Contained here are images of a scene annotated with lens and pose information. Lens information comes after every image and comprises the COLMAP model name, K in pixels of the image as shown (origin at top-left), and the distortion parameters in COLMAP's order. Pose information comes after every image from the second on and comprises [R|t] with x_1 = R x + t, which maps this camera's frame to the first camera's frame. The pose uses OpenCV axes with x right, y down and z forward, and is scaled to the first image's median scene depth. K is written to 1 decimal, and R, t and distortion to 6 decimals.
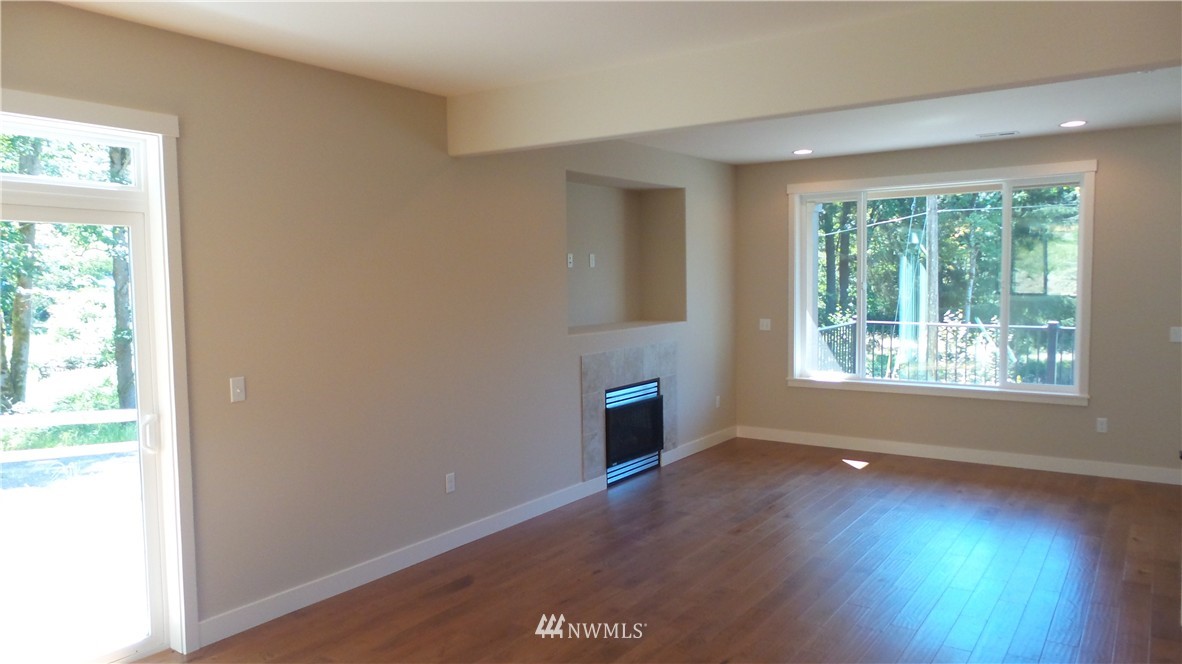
lens RADIAL K [[833.6, 0, 590.1], [0, 833.6, 335.5], [0, 0, 1]] dist [0.008939, 0.001291]
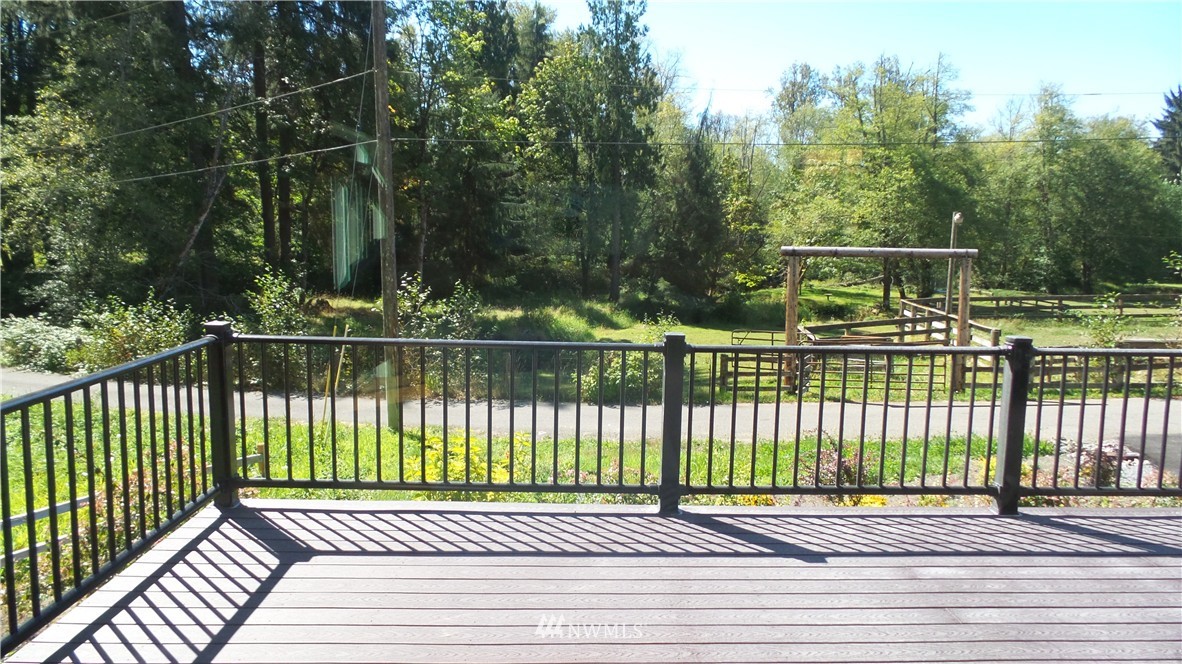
lens RADIAL K [[833.6, 0, 590.1], [0, 833.6, 335.5], [0, 0, 1]] dist [0.008939, 0.001291]
pose [[0.806253, -0.047323, 0.589676, 0.051375], [0.014576, 0.998082, 0.060169, -0.008166], [-0.591392, -0.039916, 0.805396, 0.131692]]
